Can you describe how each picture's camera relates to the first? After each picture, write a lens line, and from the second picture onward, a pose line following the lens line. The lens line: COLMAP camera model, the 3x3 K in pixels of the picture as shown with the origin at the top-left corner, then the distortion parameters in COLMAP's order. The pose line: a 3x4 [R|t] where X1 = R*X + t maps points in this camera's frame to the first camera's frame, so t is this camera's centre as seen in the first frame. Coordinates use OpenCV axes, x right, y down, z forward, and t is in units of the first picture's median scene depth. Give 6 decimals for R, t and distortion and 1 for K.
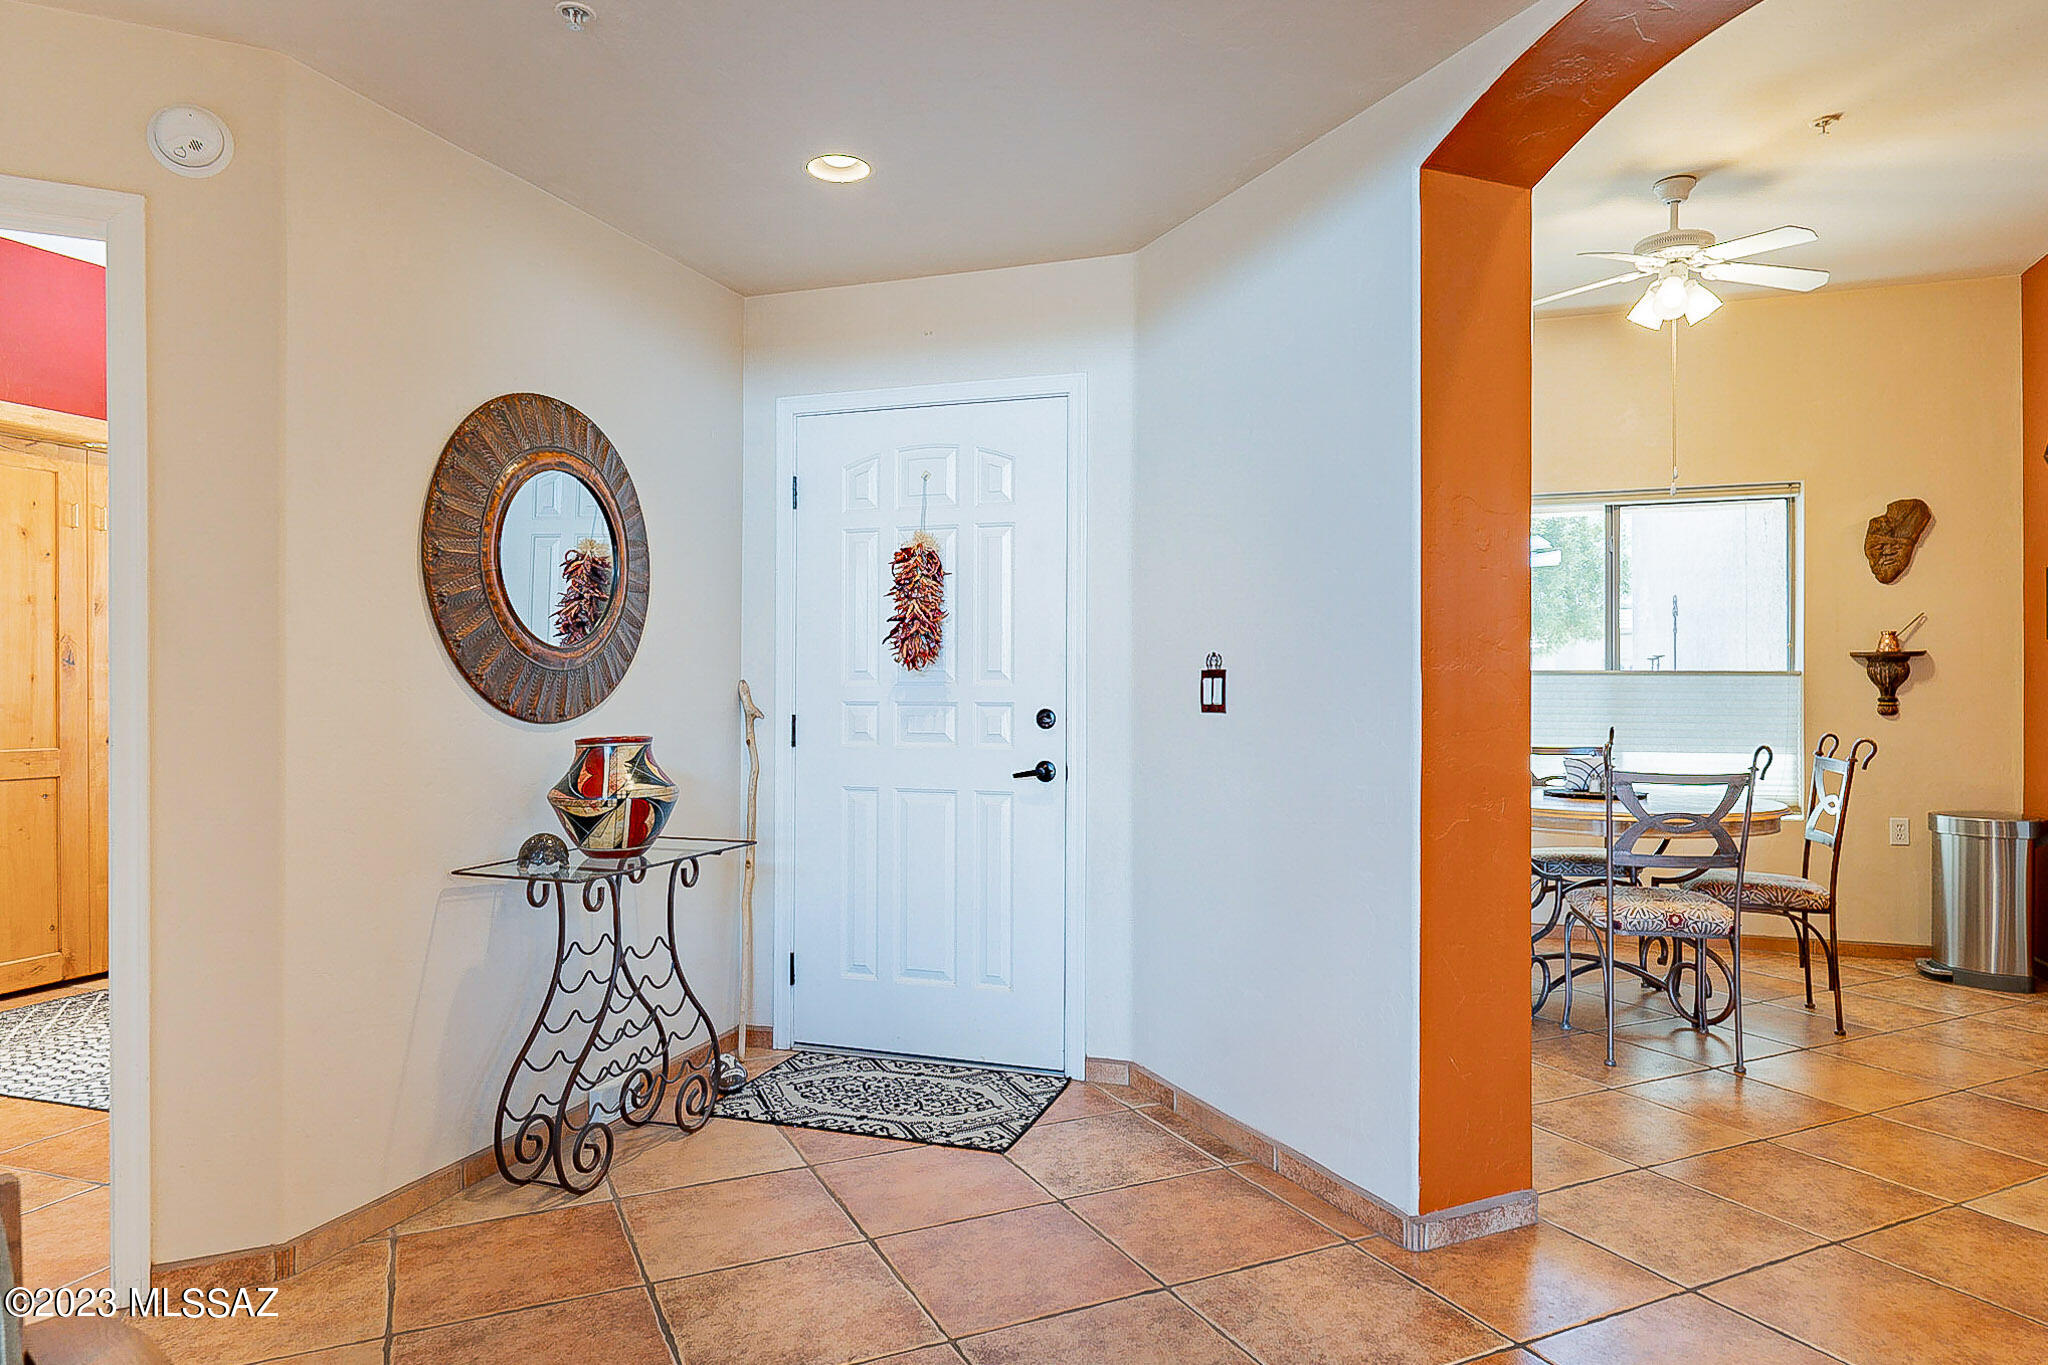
lens RADIAL K [[1269.9, 0, 992.2], [0, 1269.9, 688.0], [0, 0, 1]] dist [-0.000561, 0.001893]
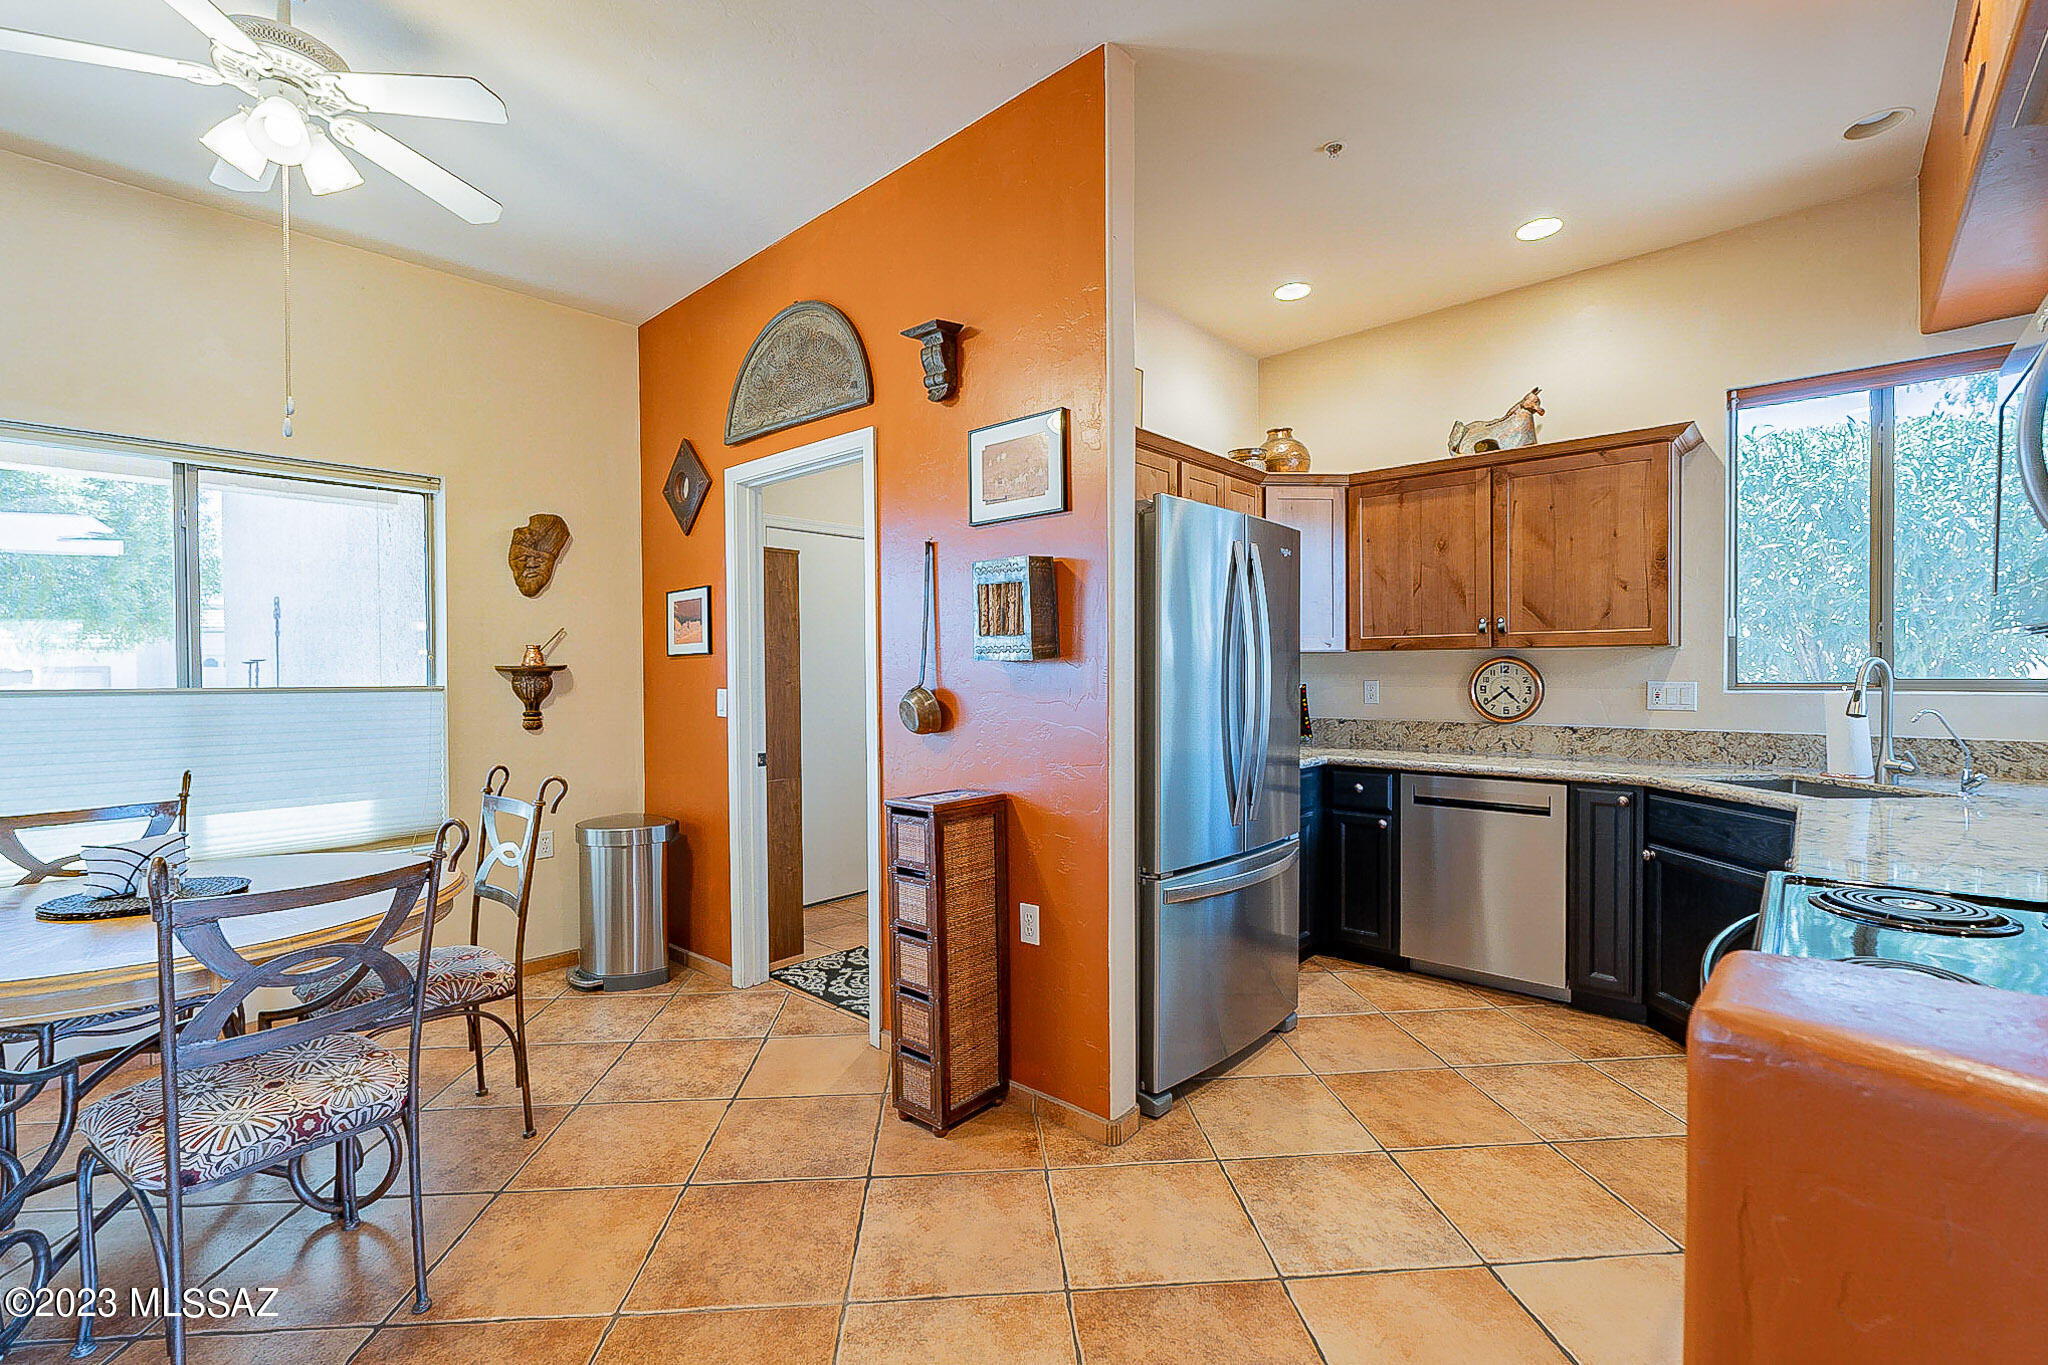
lens RADIAL K [[897.0, 0, 1031.9], [0, 897.0, 682.8], [0, 0, 1]] dist [0.000839, 0.000289]
pose [[0.365288, -0.014548, 0.930781, 0.197974], [0.007662, 0.999891, 0.012621, -0.021248], [-0.930863, 0.002521, 0.365360, 0.384734]]
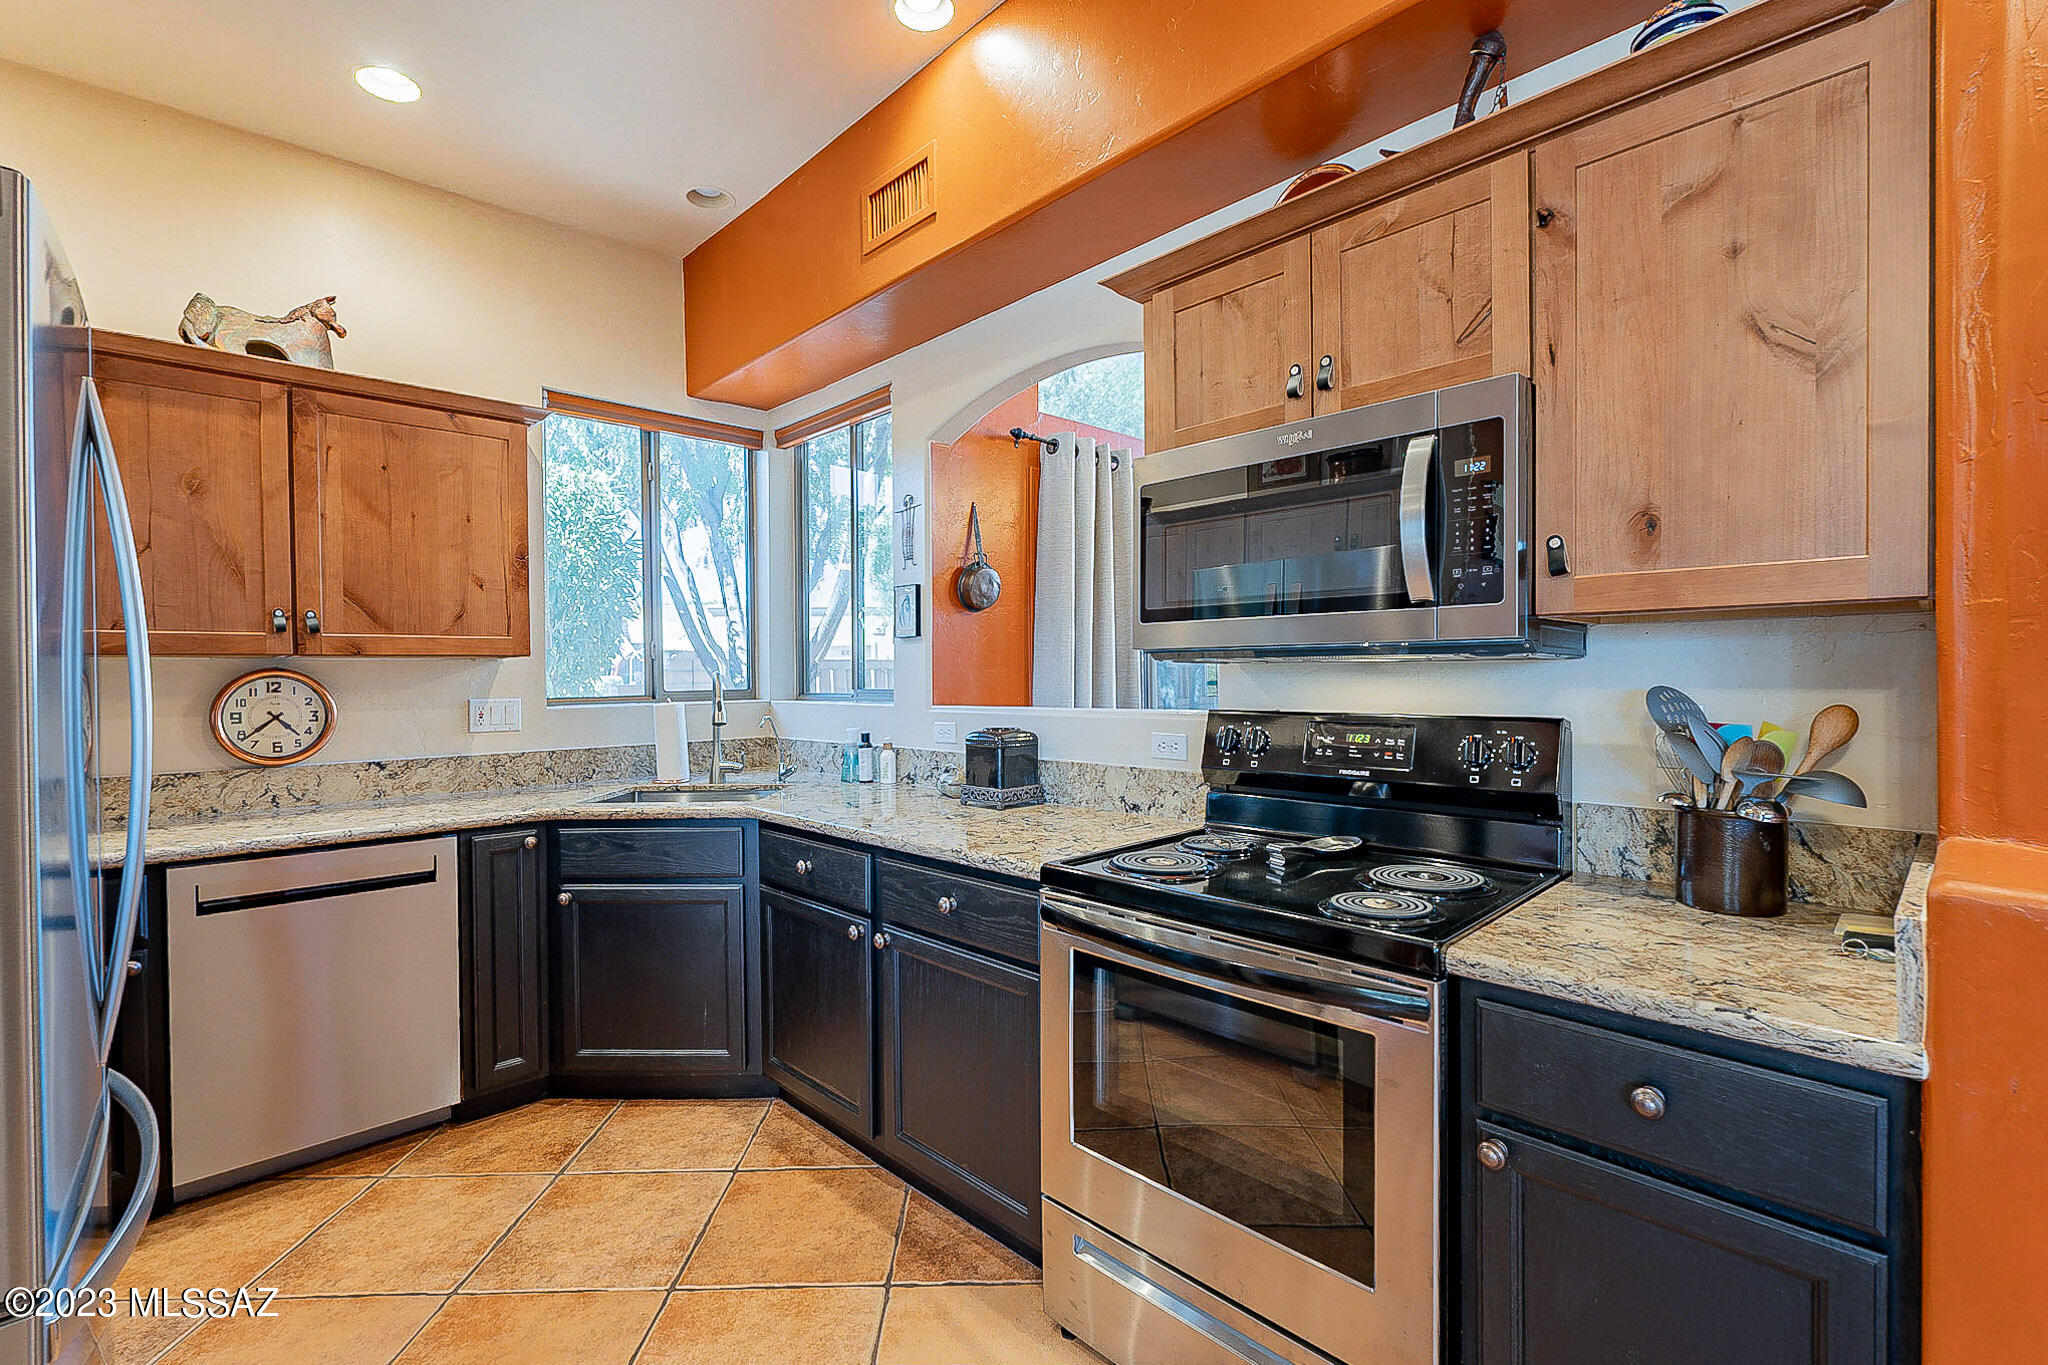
lens RADIAL K [[897.0, 0, 1031.9], [0, 897.0, 682.8], [0, 0, 1]] dist [0.000839, 0.000289]
pose [[-0.900058, 0.007294, 0.435709, 0.426110], [0.013866, 0.999833, 0.011906, -0.022543], [-0.435549, 0.016757, -0.900009, 0.561083]]
